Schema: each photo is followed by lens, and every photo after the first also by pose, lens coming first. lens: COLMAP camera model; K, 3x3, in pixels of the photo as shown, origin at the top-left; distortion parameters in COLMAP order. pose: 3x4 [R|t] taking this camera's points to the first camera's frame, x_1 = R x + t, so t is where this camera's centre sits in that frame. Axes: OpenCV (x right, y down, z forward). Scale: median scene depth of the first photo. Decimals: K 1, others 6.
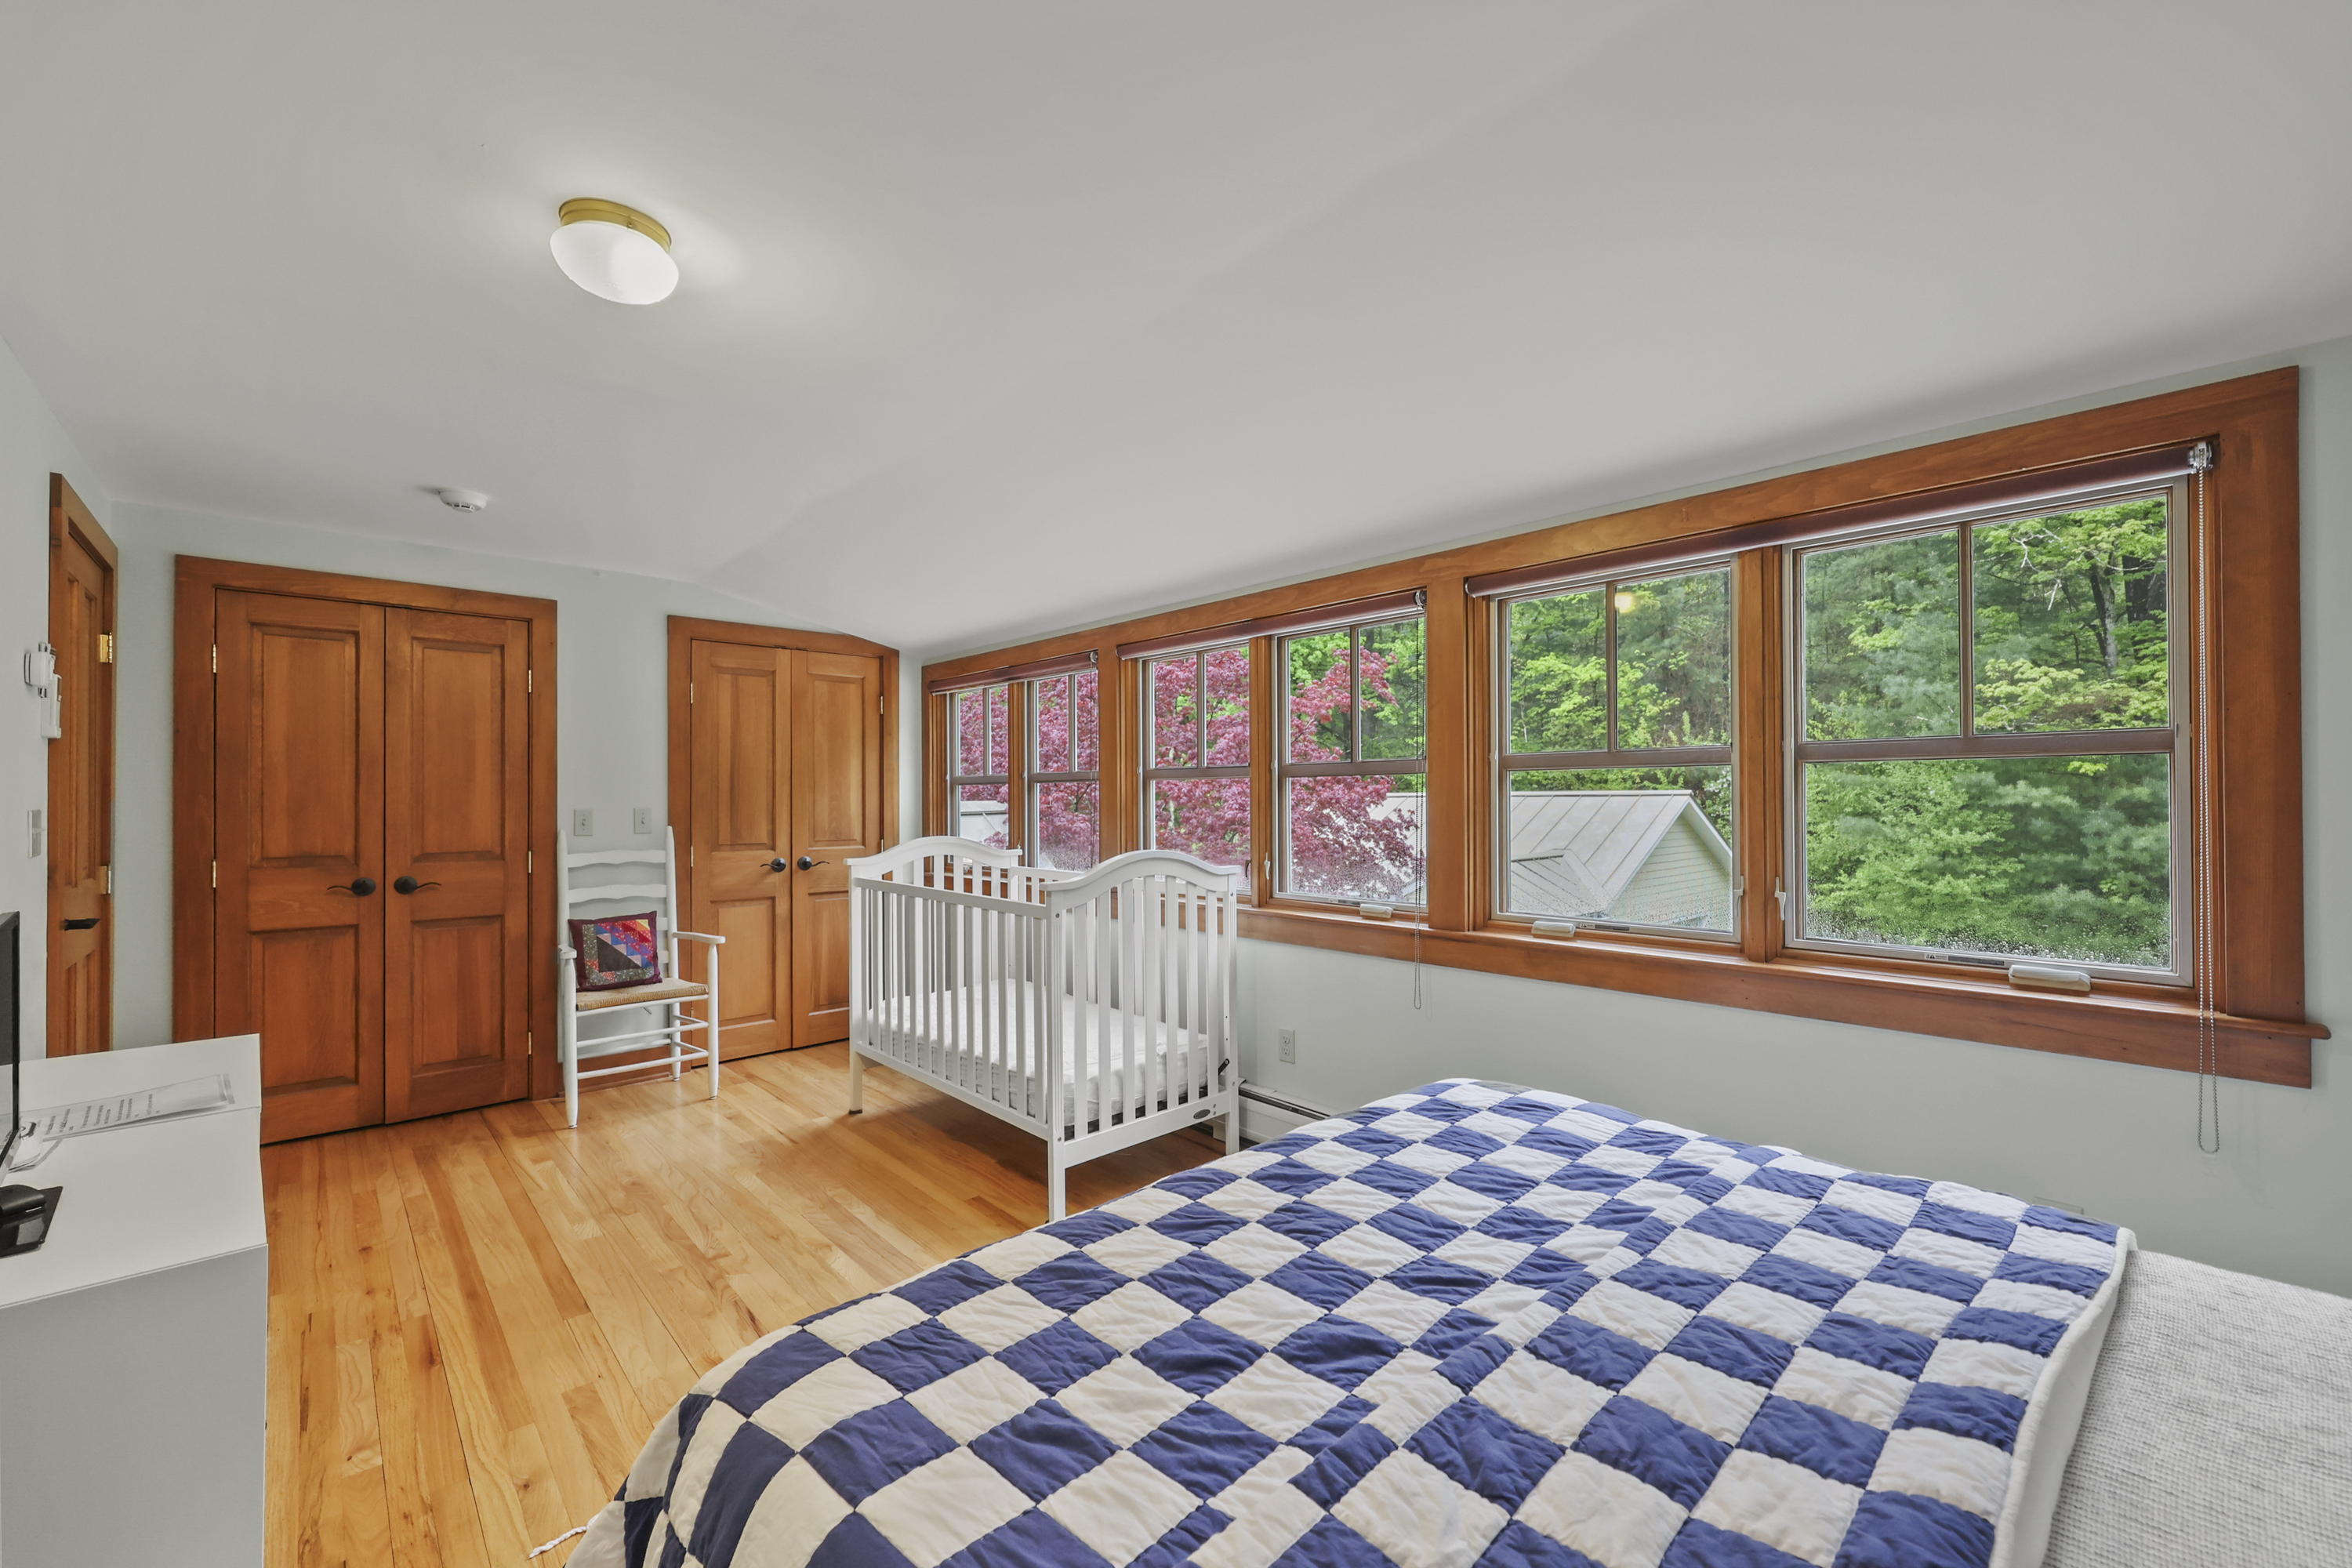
lens RADIAL K [[963.9, 0, 1185.0], [0, 963.9, 793.9], [0, 0, 1]] dist [0.010728, -0.000421]
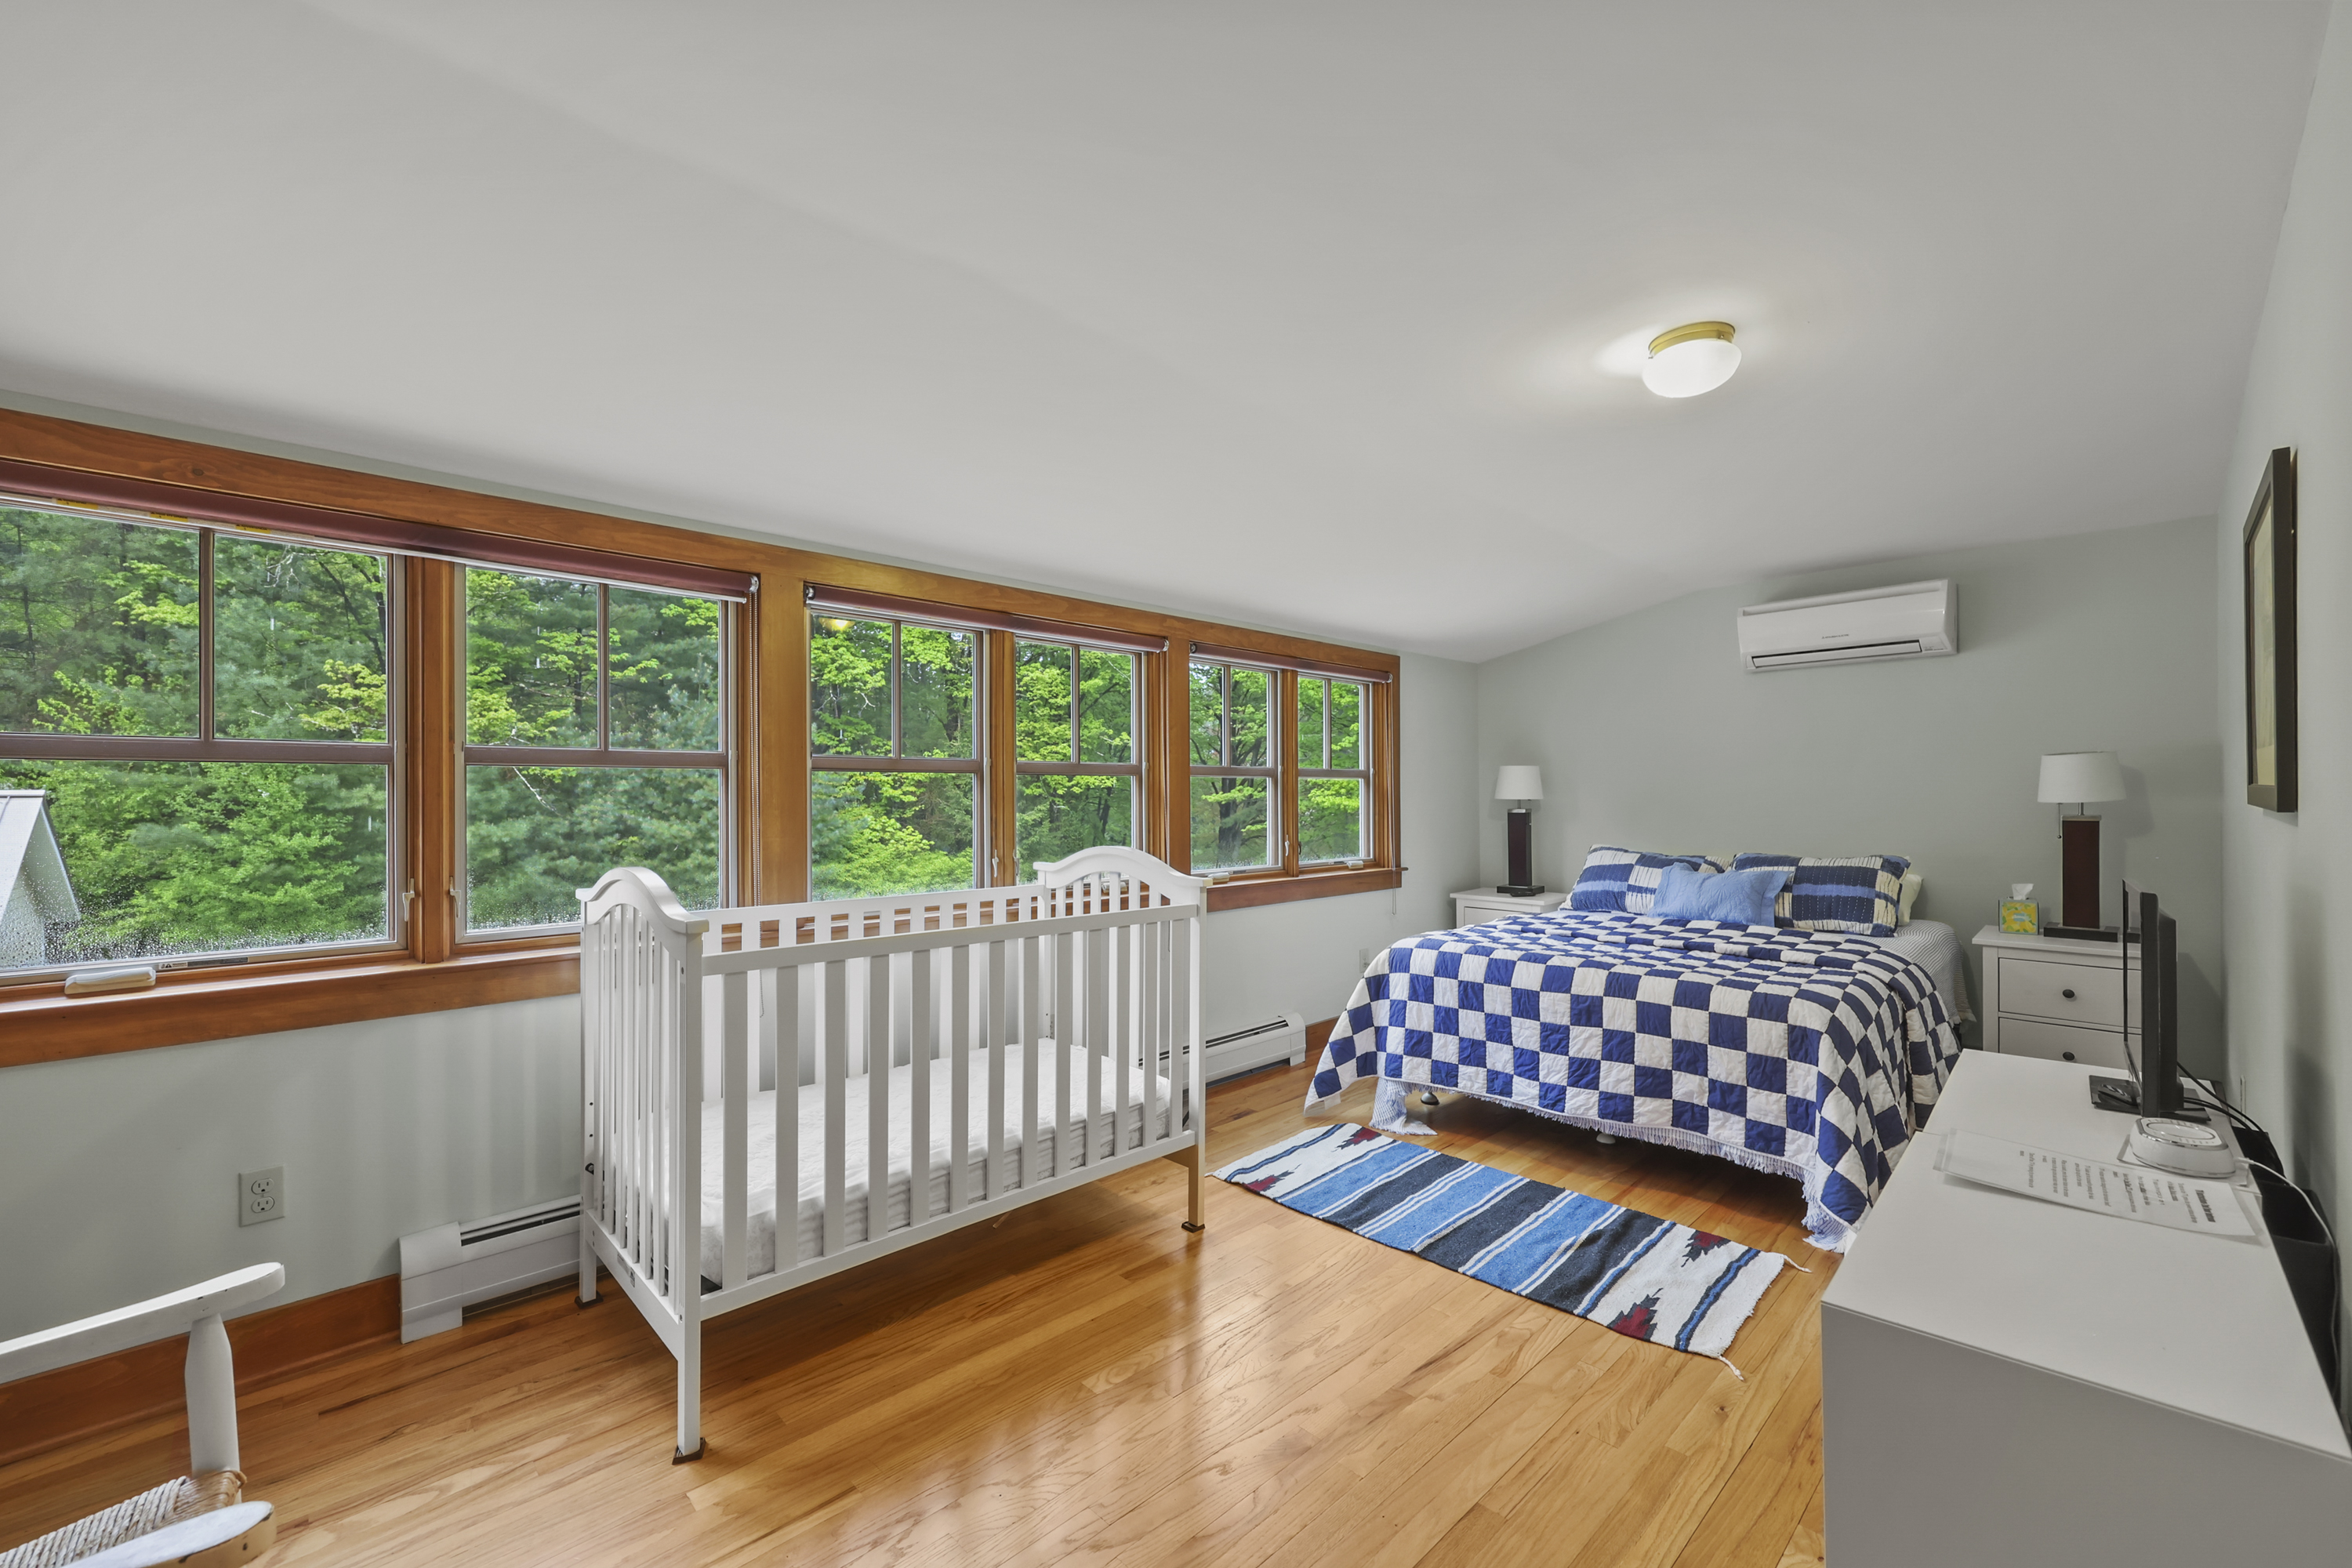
lens RADIAL K [[963.9, 0, 1185.0], [0, 963.9, 793.9], [0, 0, 1]] dist [0.010728, -0.000421]
pose [[-0.021464, 0.004671, 0.999759, -0.169763], [-0.000828, 0.999989, -0.004689, 0.001064], [-0.999769, -0.000928, -0.021459, 0.157335]]
